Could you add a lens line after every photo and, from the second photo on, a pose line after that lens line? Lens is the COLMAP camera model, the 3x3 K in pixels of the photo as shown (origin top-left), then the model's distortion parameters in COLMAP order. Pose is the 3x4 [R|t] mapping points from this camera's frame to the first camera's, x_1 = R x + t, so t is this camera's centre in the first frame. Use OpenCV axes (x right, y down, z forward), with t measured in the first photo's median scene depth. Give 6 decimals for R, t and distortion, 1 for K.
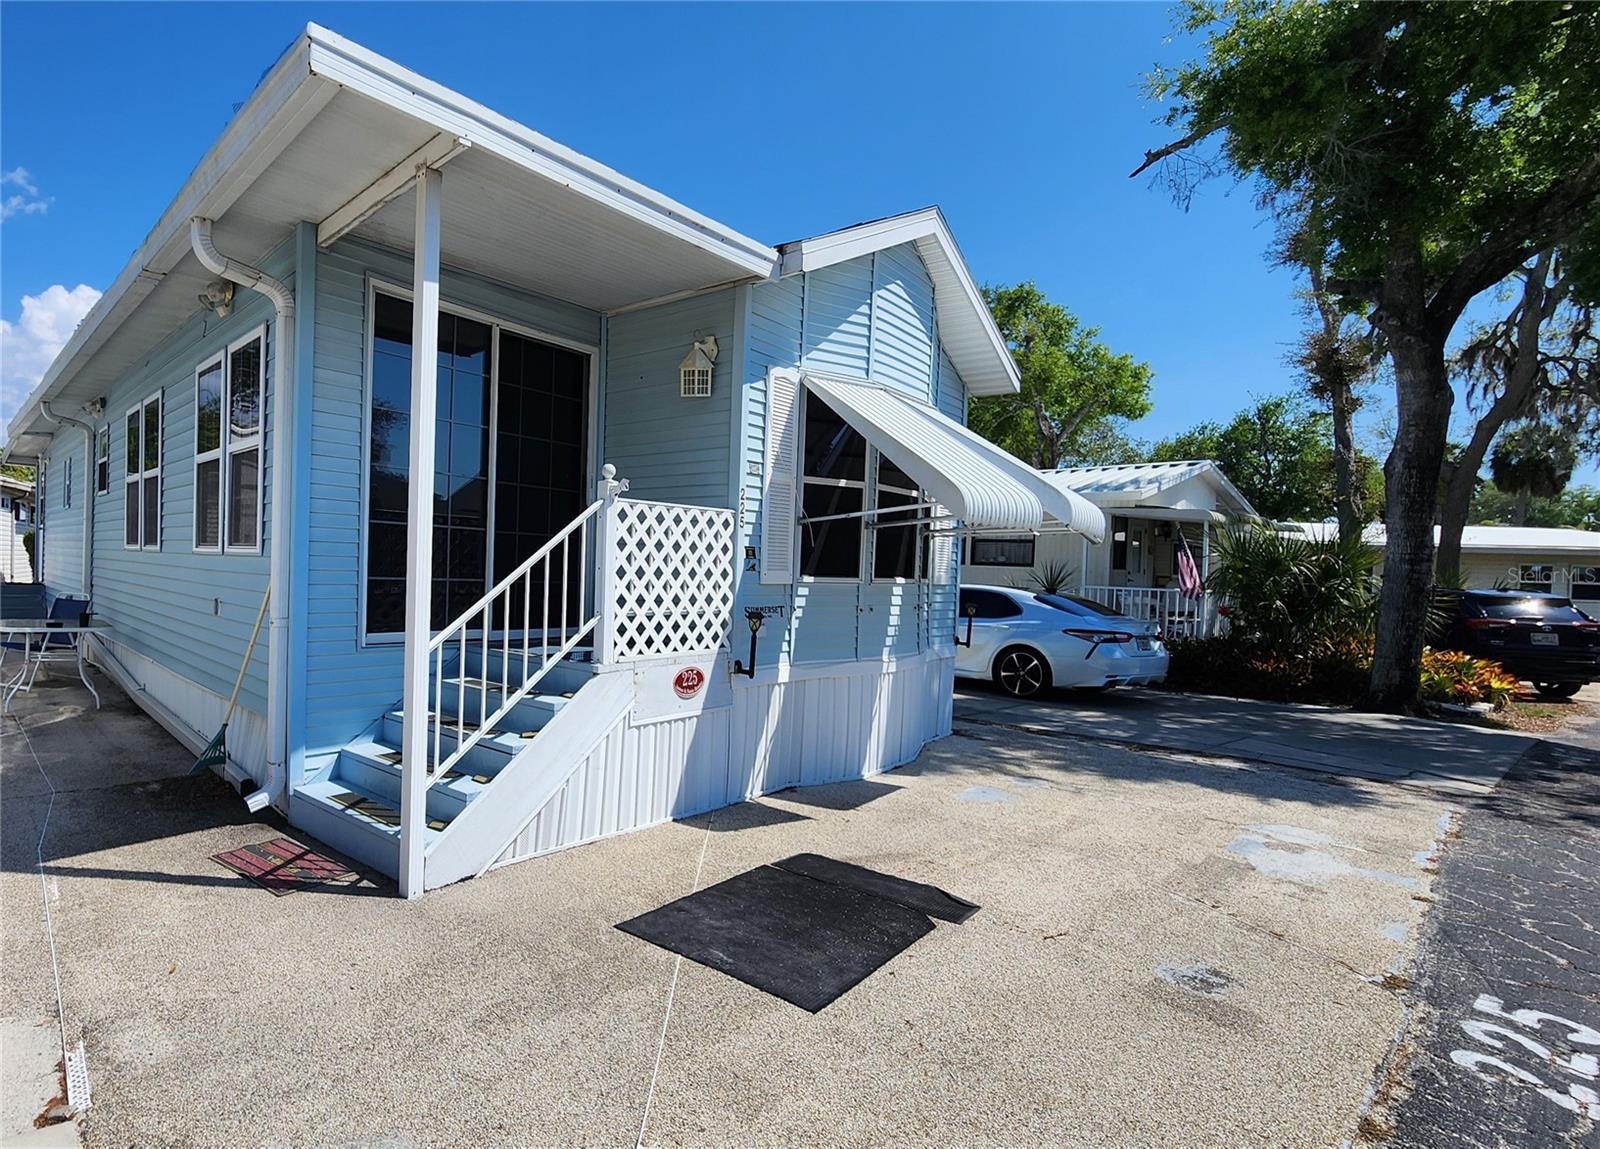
lens RADIAL K [[779.1, 0, 800.0], [0, 779.1, 574.5], [0, 0, 1]] dist [-0.008379, 0.000103]
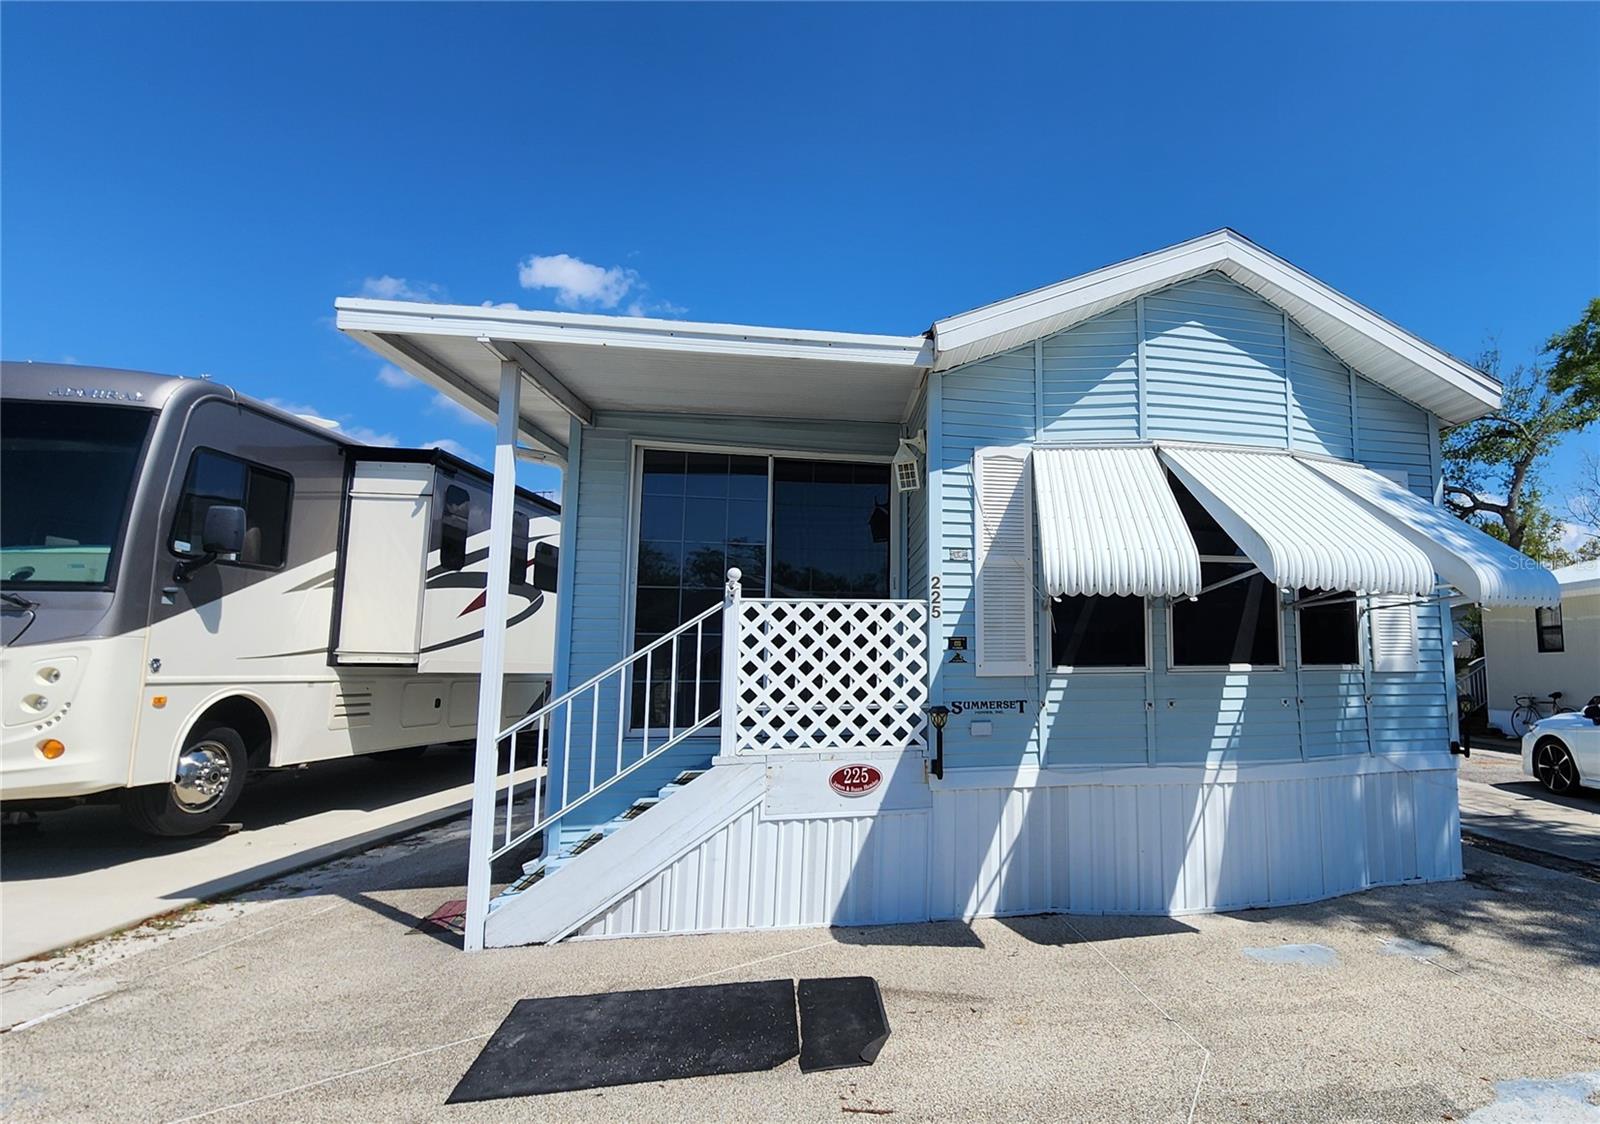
lens RADIAL K [[783.1, 0, 800.0], [0, 783.1, 562.0], [0, 0, 1]] dist [-0.000937, -0.000671]
pose [[0.847049, -0.107850, -0.520457, 0.303520], [0.032196, 0.987810, -0.152297, 0.014338], [0.530538, 0.112247, 0.840196, 0.098368]]
